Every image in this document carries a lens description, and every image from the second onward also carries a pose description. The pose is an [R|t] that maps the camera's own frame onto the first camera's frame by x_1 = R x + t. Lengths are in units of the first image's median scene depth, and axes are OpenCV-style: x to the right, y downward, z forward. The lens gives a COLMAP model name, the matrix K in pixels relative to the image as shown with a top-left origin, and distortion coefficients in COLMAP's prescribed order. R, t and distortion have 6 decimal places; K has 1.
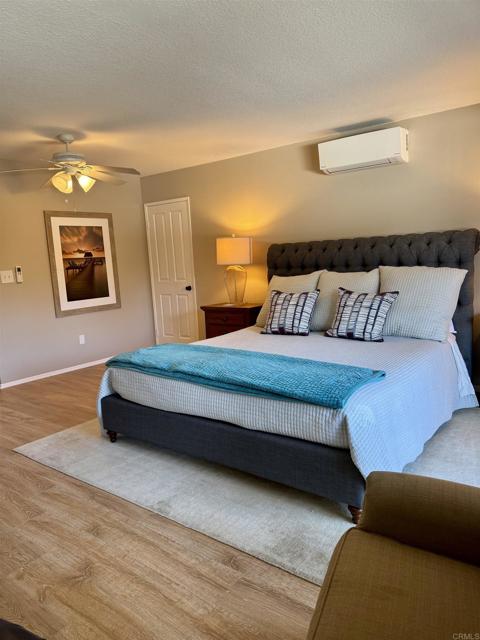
lens RADIAL K [[447.9, 0, 236.5], [0, 447.9, 319.0], [0, 0, 1]] dist [0.054753, -0.059016]
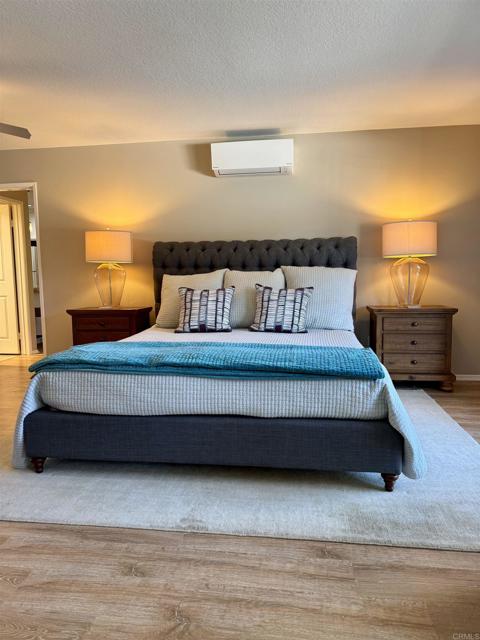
lens RADIAL K [[447.9, 0, 239.8], [0, 447.9, 320.6], [0, 0, 1]] dist [0.054753, -0.059016]
pose [[0.870155, -0.011479, 0.492645, -0.357924], [0.035755, 0.998564, -0.039885, 0.062008], [-0.491480, 0.052321, 0.869316, 0.166066]]
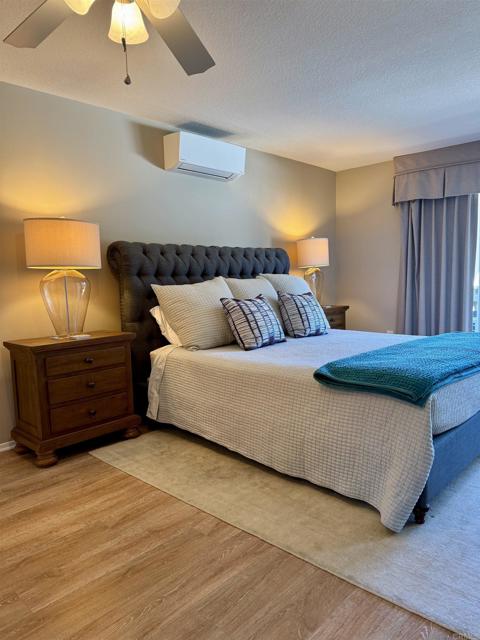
lens RADIAL K [[447.9, 0, 239.4], [0, 447.9, 324.3], [0, 0, 1]] dist [0.054753, -0.059016]
pose [[0.118251, -0.054404, 0.991492, -0.919321], [0.158295, 0.986762, 0.035265, -0.054013], [-0.980285, 0.152778, 0.125298, 1.142664]]
